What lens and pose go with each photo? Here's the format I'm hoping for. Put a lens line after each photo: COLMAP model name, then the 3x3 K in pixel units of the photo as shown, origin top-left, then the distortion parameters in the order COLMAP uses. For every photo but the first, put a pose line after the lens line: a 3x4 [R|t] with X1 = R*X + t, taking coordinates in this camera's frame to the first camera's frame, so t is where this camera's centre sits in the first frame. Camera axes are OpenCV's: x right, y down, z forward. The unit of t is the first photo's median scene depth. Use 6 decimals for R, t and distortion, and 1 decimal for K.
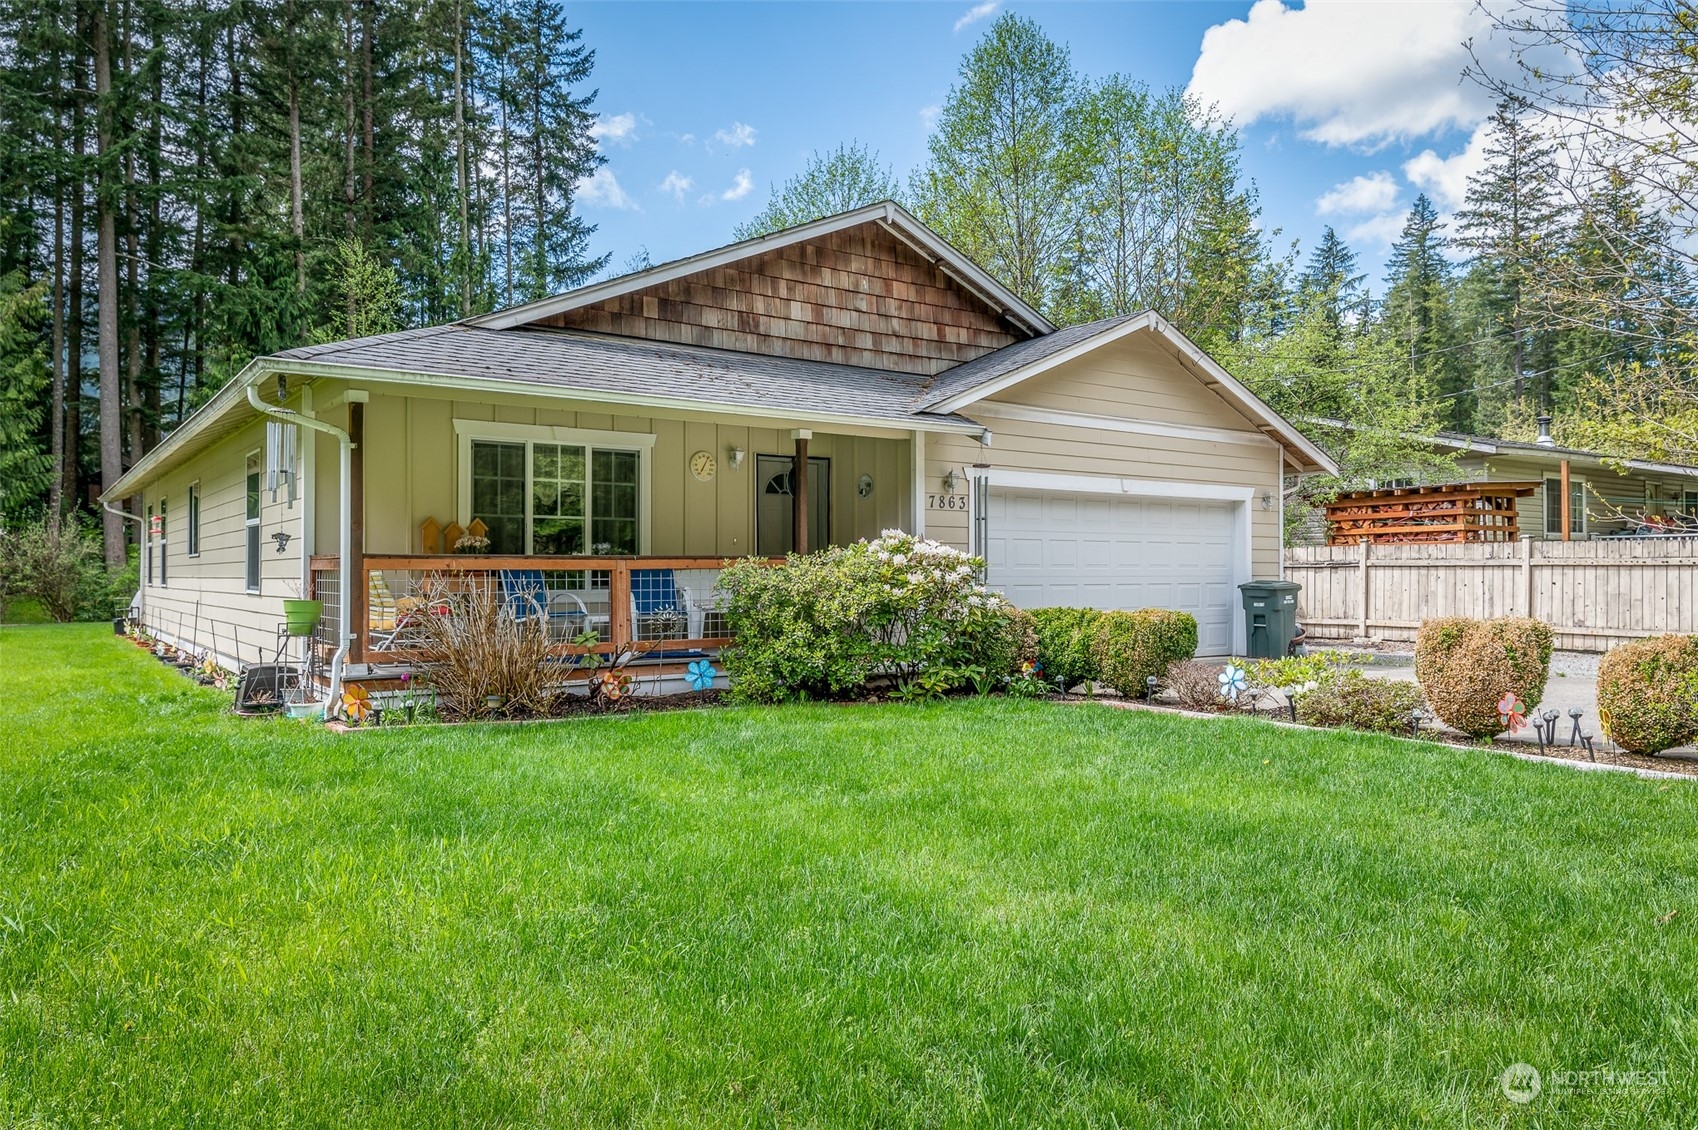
lens RADIAL K [[1152.0, 0, 849.0], [0, 1152.0, 565.0], [0, 0, 1]] dist [-0.001694, -0.001983]
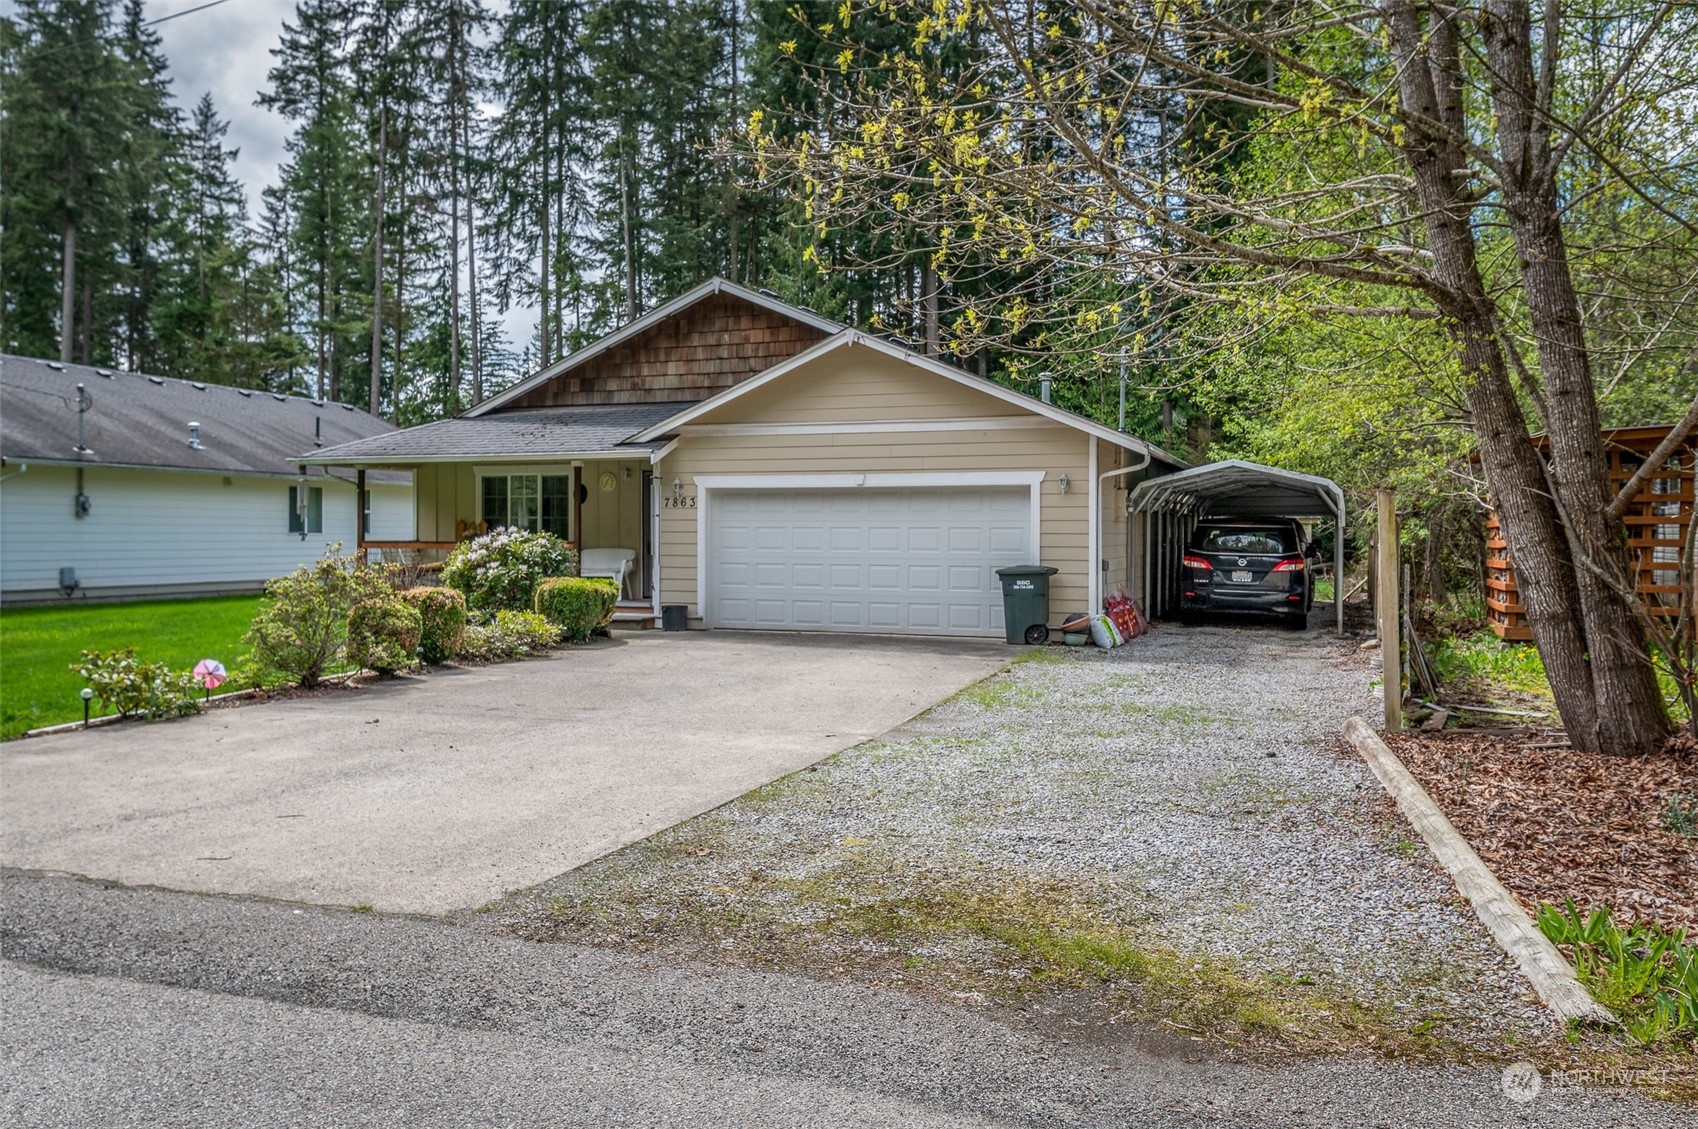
lens RADIAL K [[1287.1, 0, 848.8], [0, 1287.1, 536.6], [0, 0, 1]] dist [-0.000490, -0.000646]
pose [[0.549123, 0.005310, -0.835725, 1.488344], [0.001780, 0.999970, 0.007523, -0.024417], [0.835740, -0.005619, 0.549097, 0.320891]]
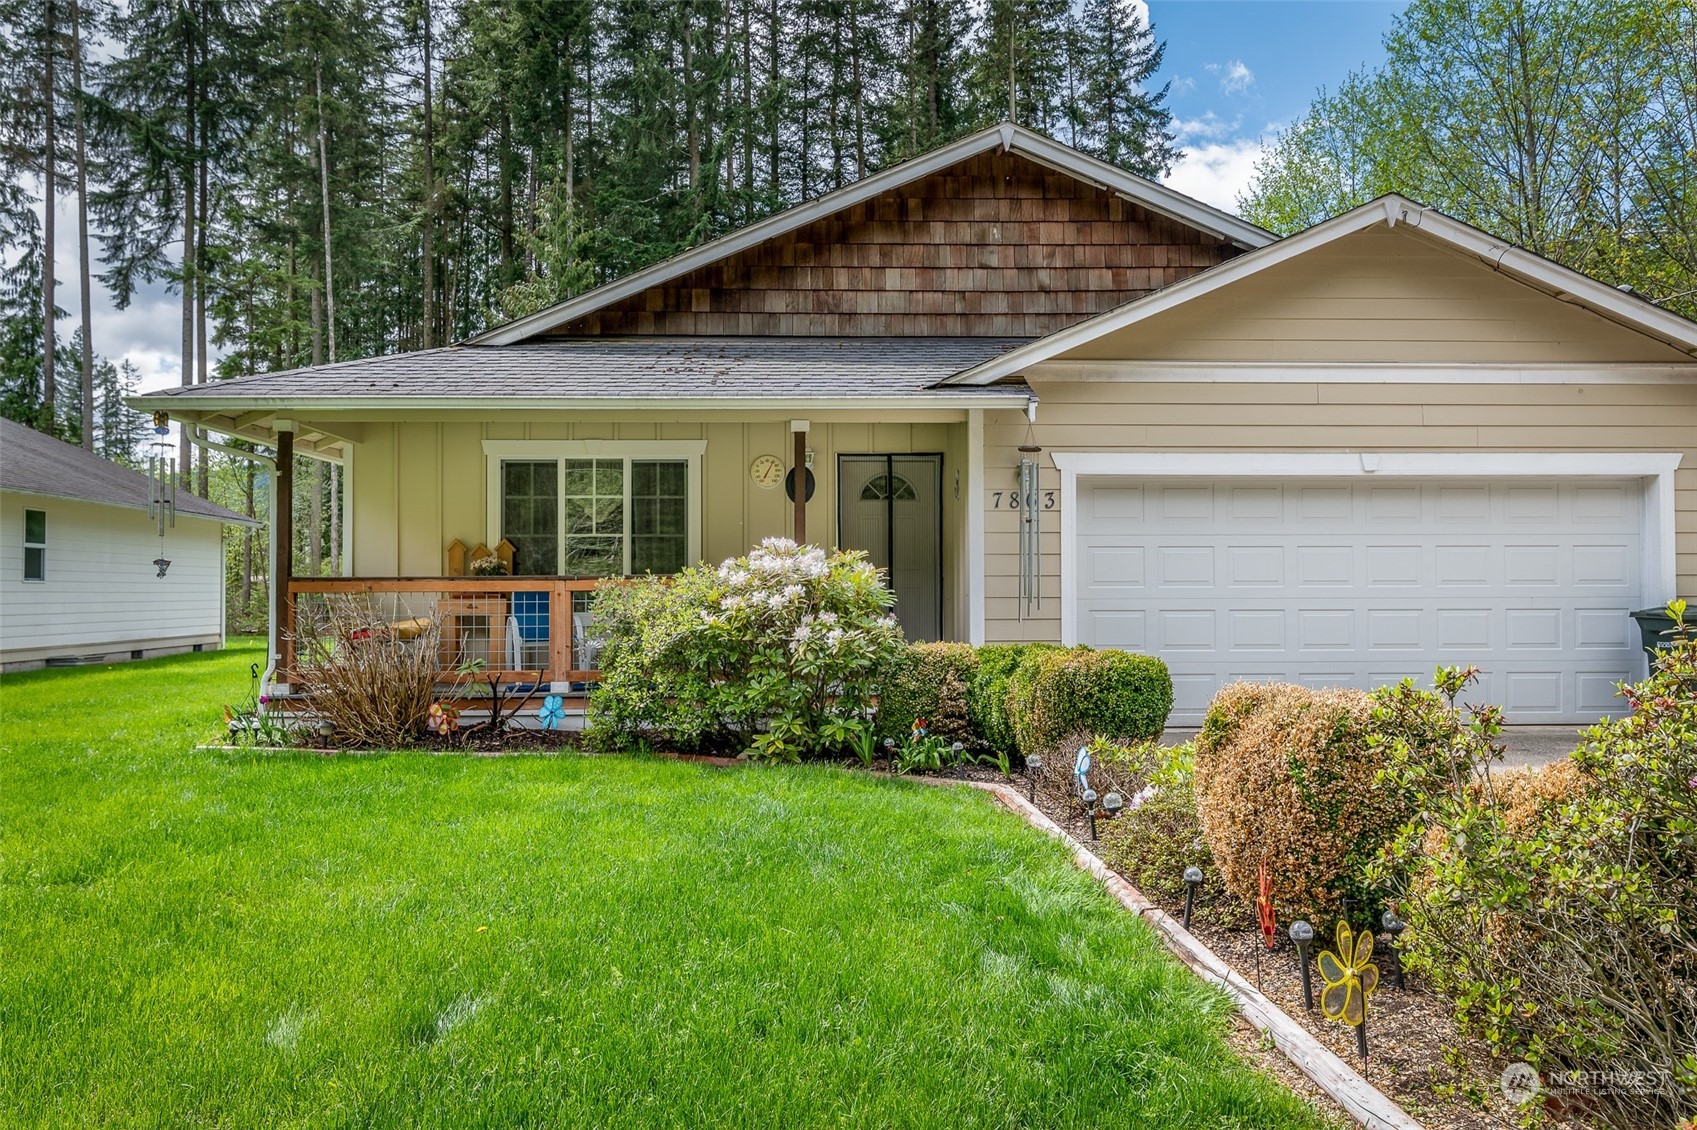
lens RADIAL K [[1151.3, 0, 848.5], [0, 1151.3, 565.0], [0, 0, 1]] dist [-0.001694, -0.001983]
pose [[0.824643, -0.015193, -0.565450, 0.417358], [0.006723, 0.999832, -0.017058, 0.000300], [0.565614, 0.010266, 0.824606, 0.311500]]
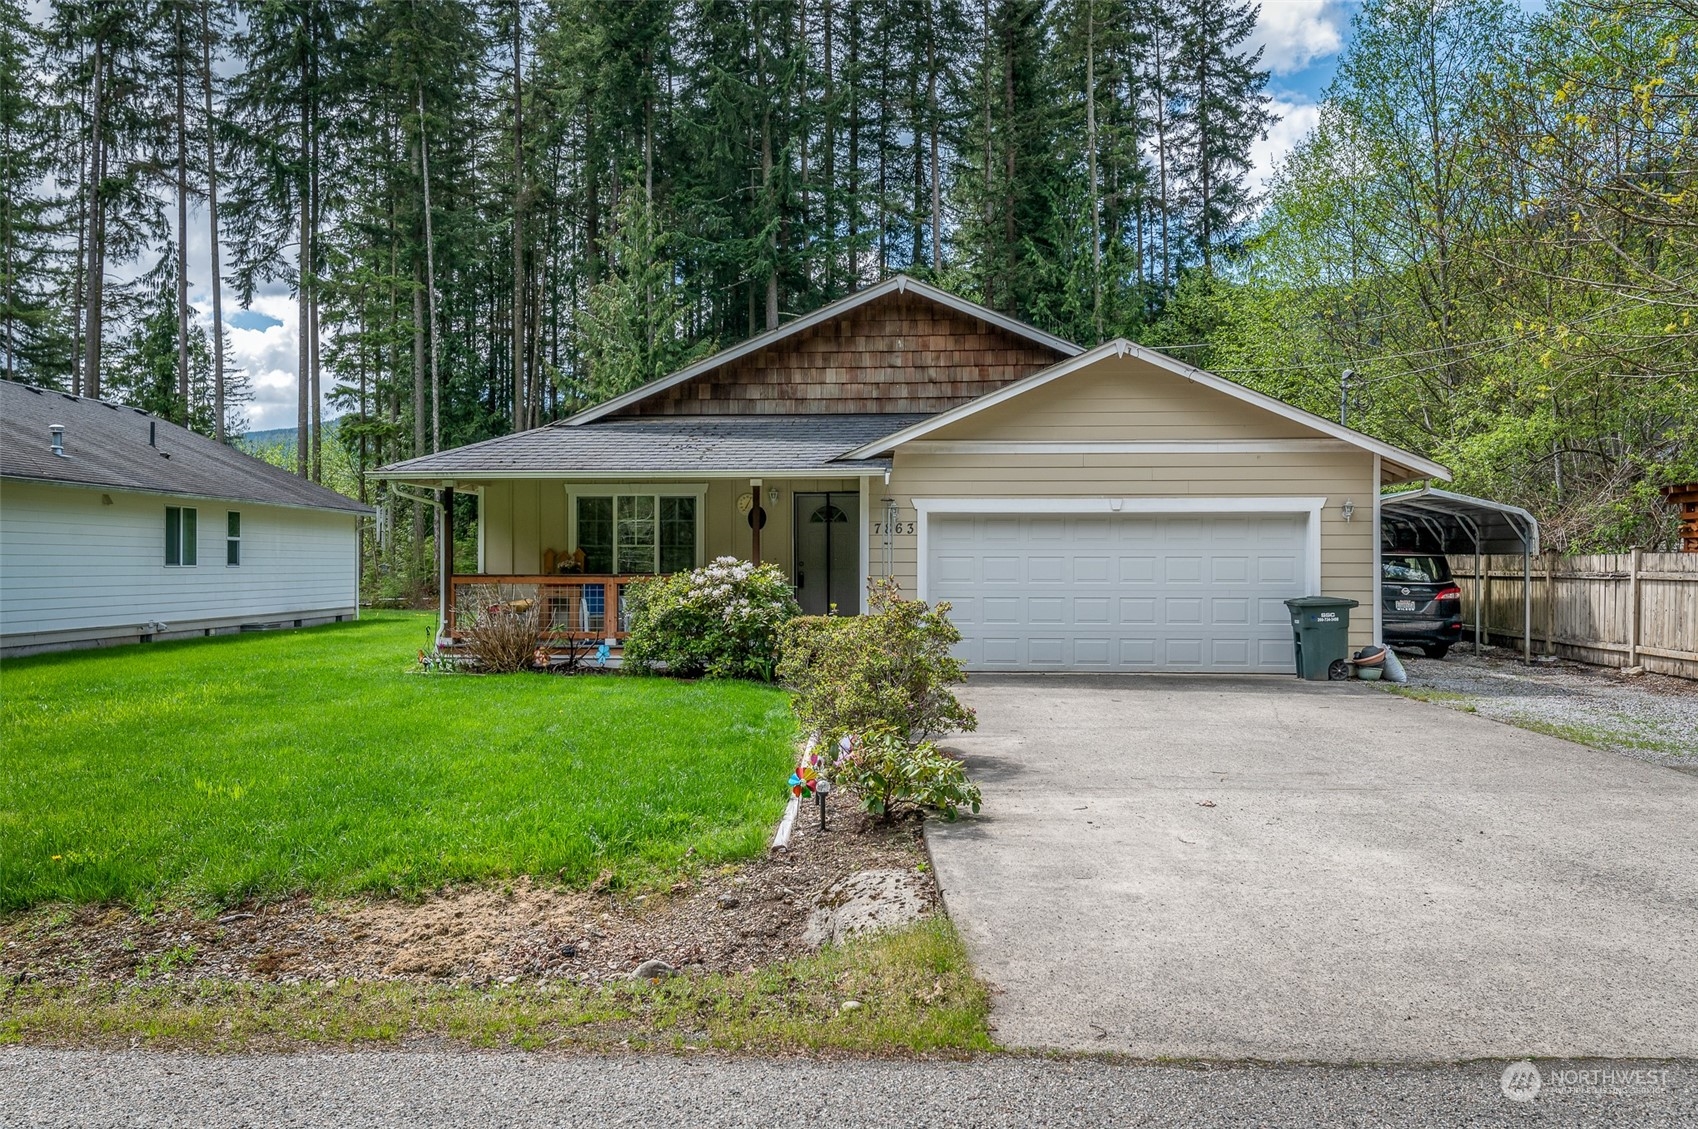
lens RADIAL K [[1317.7, 0, 852.2], [0, 1317.7, 555.7], [0, 0, 1]] dist [-0.001942, -0.001355]
pose [[0.765008, -0.002191, -0.644018, 0.943982], [0.002808, 0.999996, -0.000066, -0.025807], [0.644015, -0.001758, 0.765011, -0.088391]]
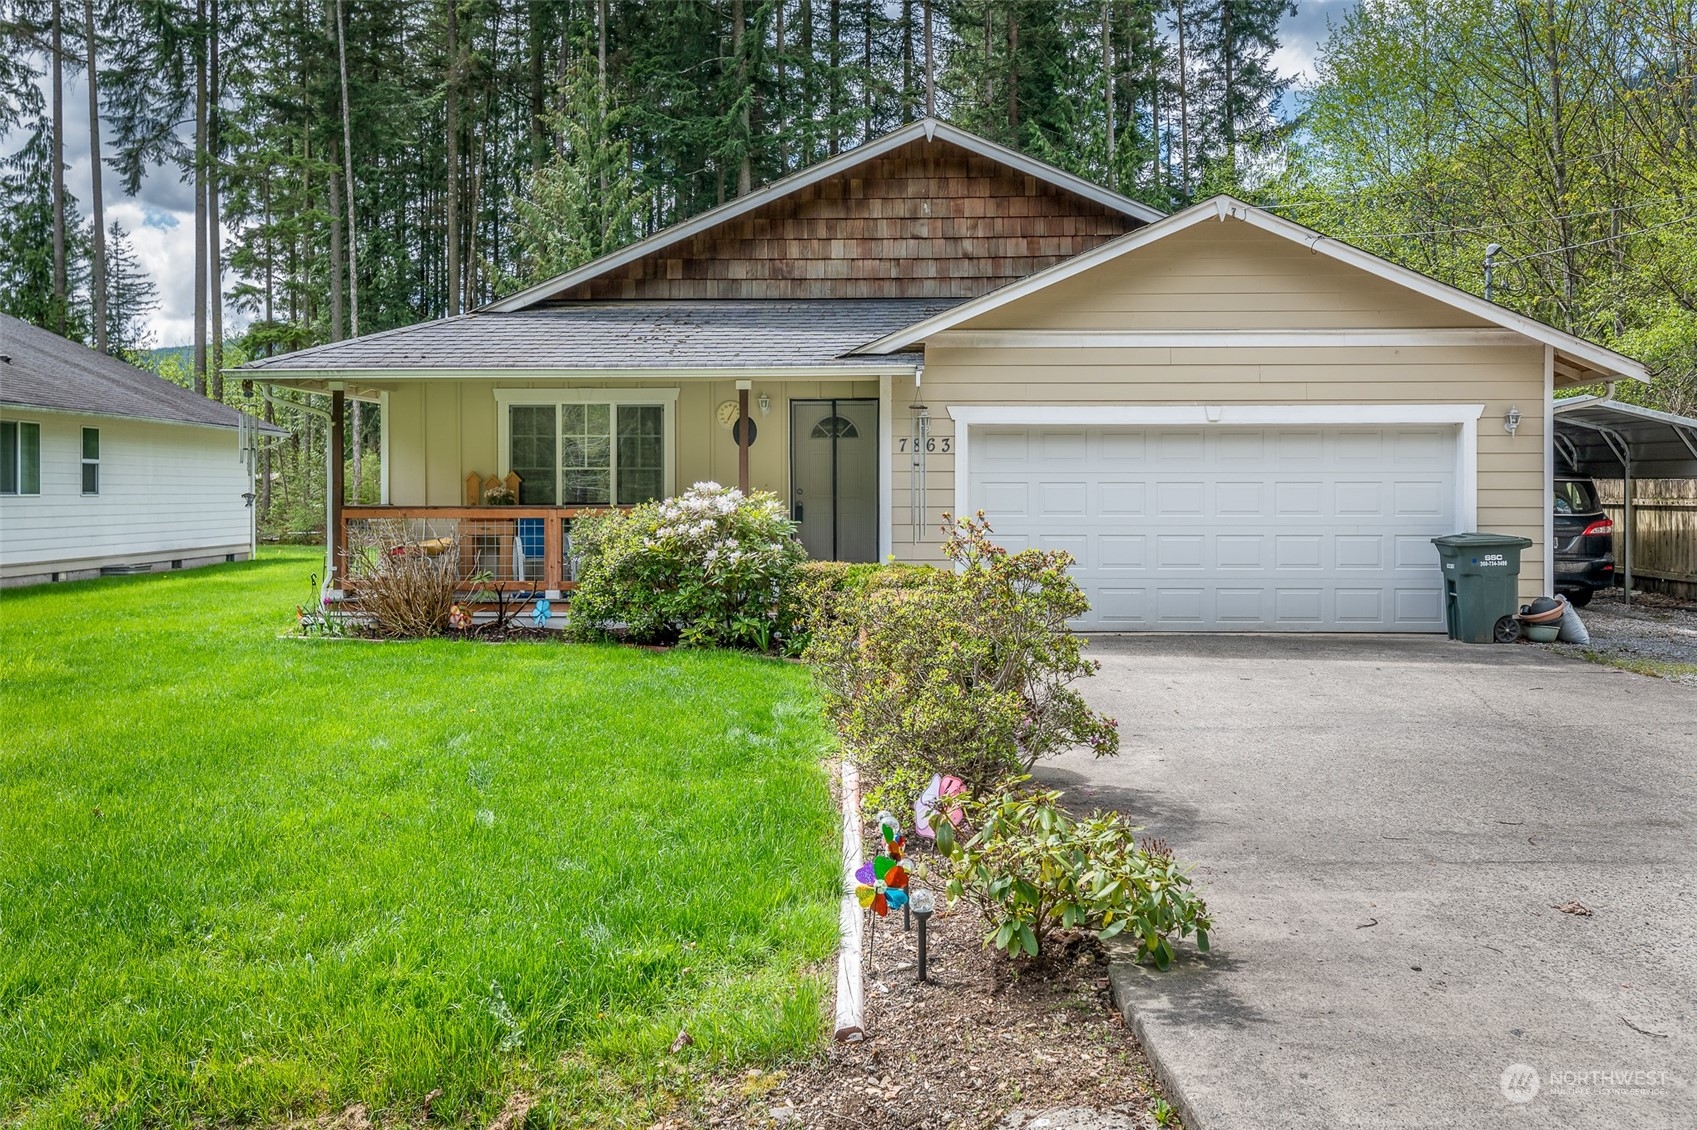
lens RADIAL K [[1414.0, 0, 867.9], [0, 1414.0, 494.6], [0, 0, 1]] dist [-0.004270, -0.001195]
pose [[0.785079, 0.002571, -0.619390, 0.754790], [0.004210, 0.999946, 0.009487, -0.025561], [0.619381, -0.010055, 0.785026, 0.077725]]
